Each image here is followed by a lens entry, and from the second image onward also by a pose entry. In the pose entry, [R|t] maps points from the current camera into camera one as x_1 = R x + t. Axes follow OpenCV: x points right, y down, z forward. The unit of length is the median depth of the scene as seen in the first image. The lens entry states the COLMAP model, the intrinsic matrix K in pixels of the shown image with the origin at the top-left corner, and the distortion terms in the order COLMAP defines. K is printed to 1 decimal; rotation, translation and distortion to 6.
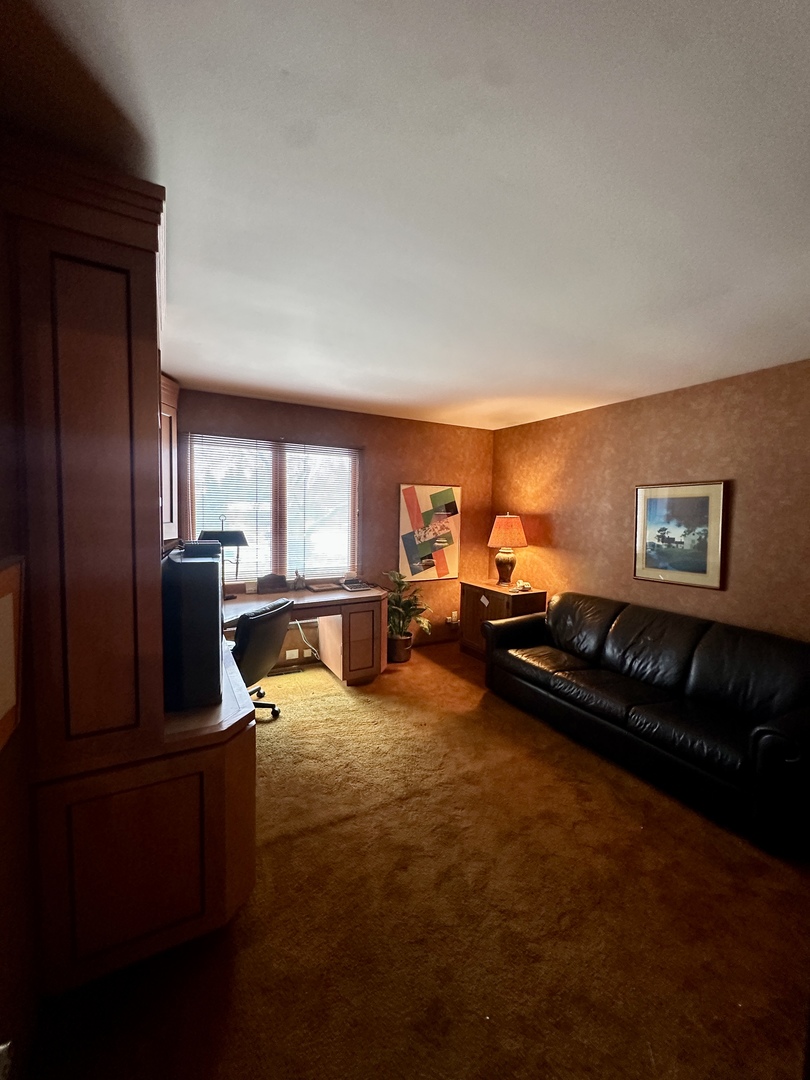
lens RADIAL K [[433.3, 0, 406.1], [0, 433.3, 539.0], [0, 0, 1]] dist [-0.005098, 0.001384]
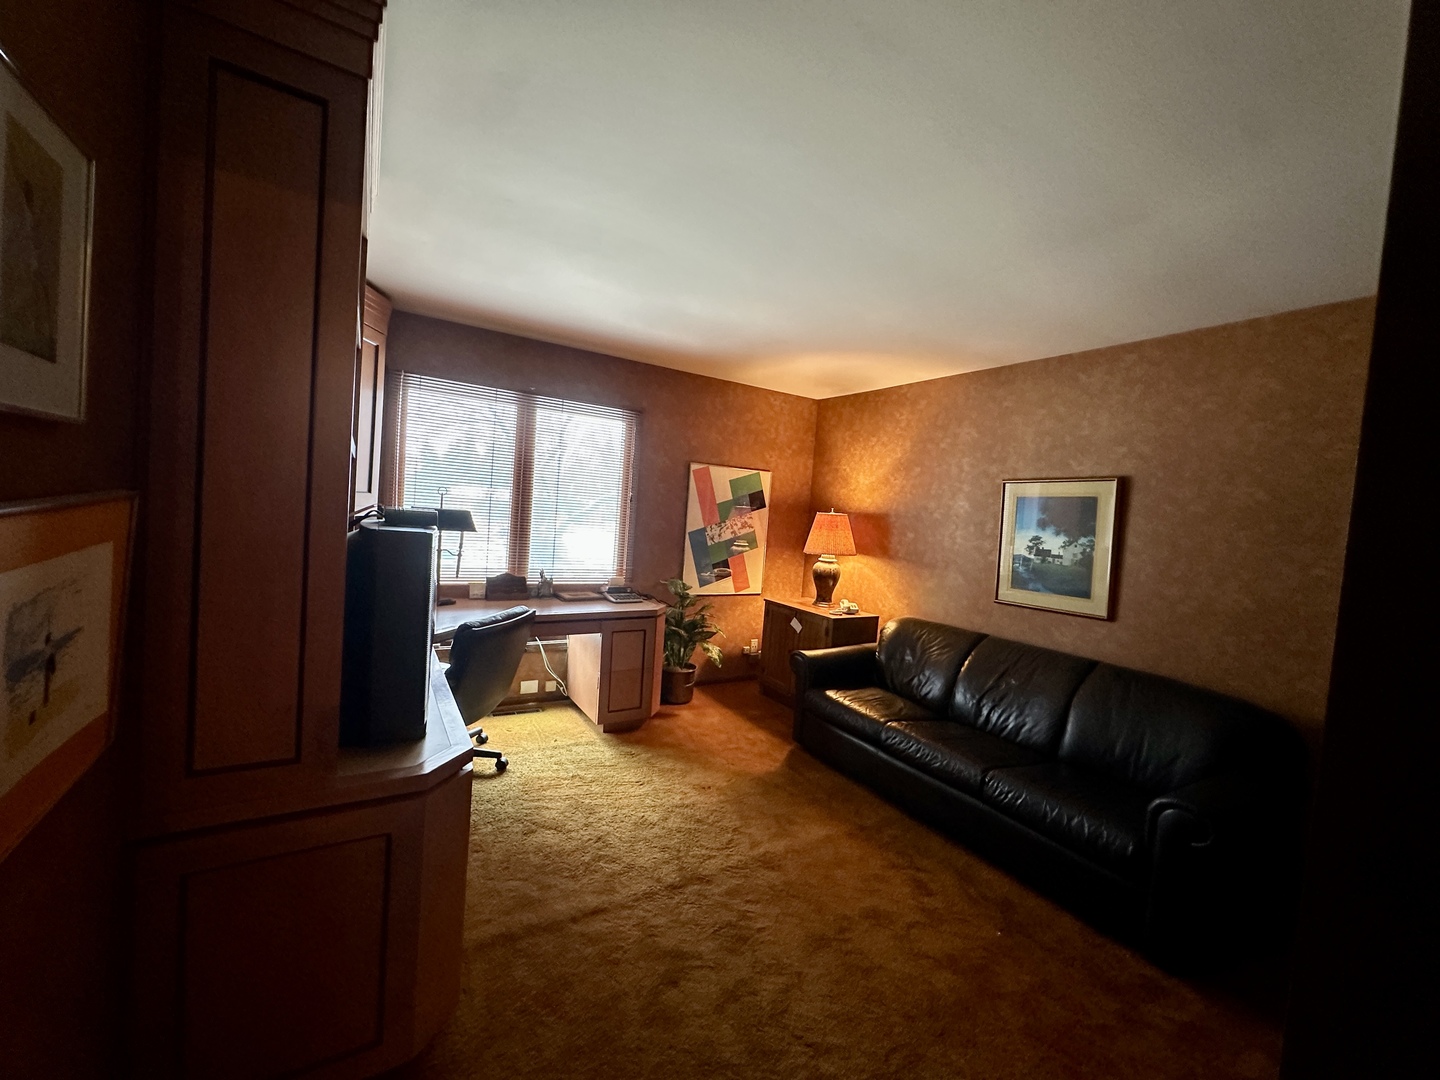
lens RADIAL K [[577.8, 0, 718.8], [0, 577.8, 537.9], [0, 0, 1]] dist [-0.005098, 0.001384]
pose [[0.997464, 0.052541, 0.048015, -0.008167], [-0.051663, 0.998477, -0.019355, 0.026112], [-0.048959, 0.016826, 0.998659, 0.021814]]
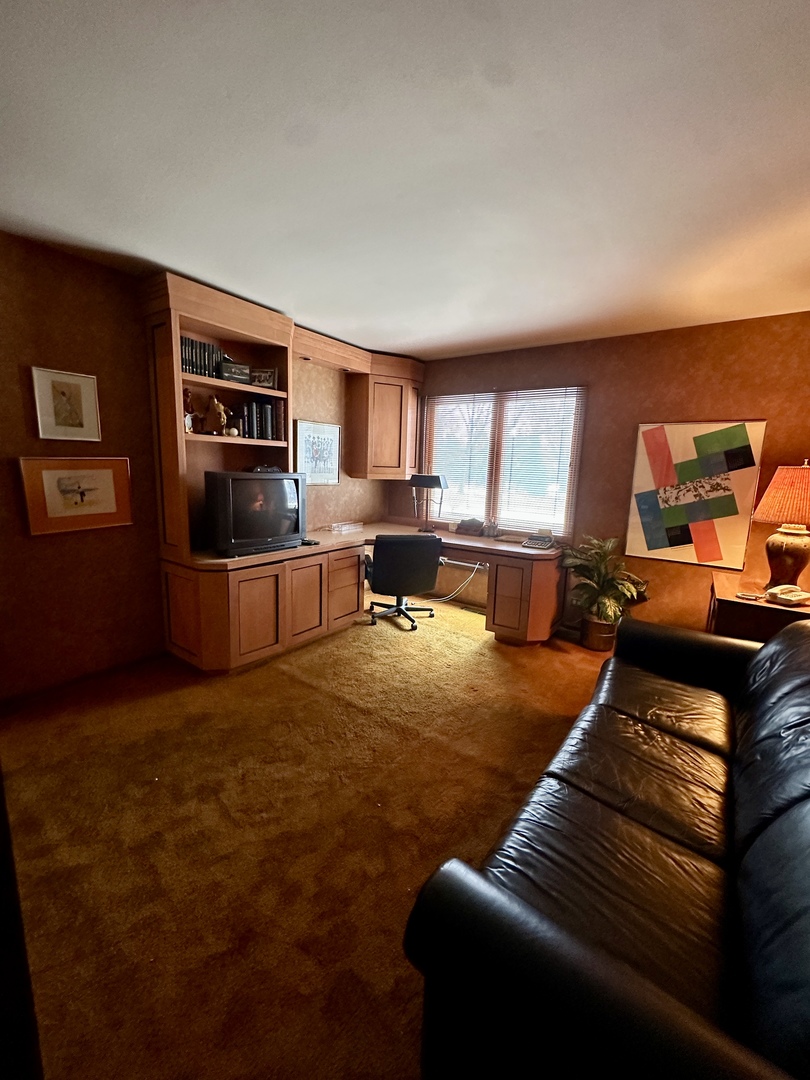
lens RADIAL K [[433.3, 0, 406.6], [0, 433.3, 539.9], [0, 0, 1]] dist [-0.005098, 0.001384]
pose [[0.429490, 0.147067, -0.891016, 0.719139], [-0.086114, 0.988824, 0.121702, 0.019563], [0.898956, 0.024459, 0.437355, 0.453345]]
